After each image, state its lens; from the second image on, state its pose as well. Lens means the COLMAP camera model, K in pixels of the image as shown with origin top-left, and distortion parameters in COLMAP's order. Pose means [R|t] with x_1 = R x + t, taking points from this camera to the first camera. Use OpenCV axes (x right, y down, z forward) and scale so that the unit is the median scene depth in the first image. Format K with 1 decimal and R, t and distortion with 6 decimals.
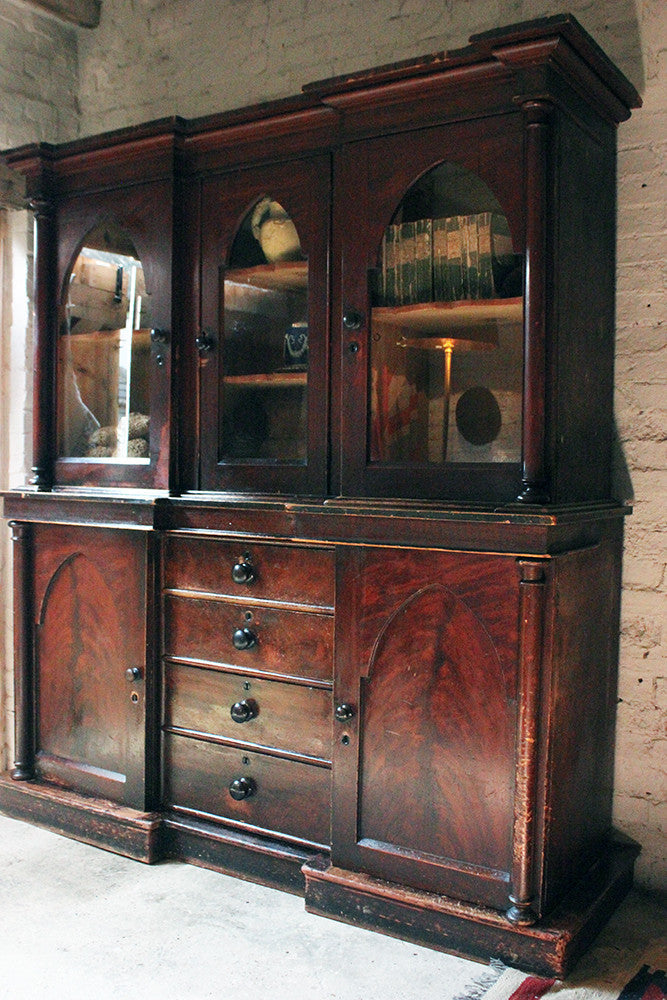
lens RADIAL K [[1024.9, 0, 340.5], [0, 1024.9, 515.2], [0, 0, 1]] dist [-0.178835, 0.280821]
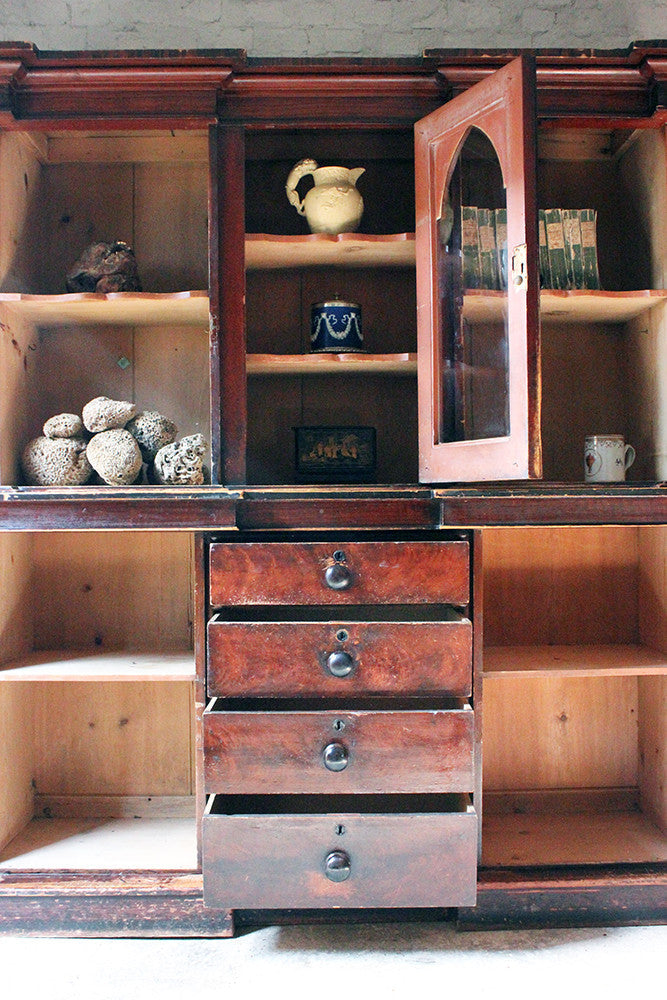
lens RADIAL K [[1069.8, 0, 337.6], [0, 1069.8, 512.8], [0, 0, 1]] dist [-0.119219, 0.126390]
pose [[0.822894, -0.024557, 0.567663, -0.620438], [0.051256, 0.998201, -0.031121, 0.032673], [-0.565878, 0.054705, 0.822672, 0.229815]]
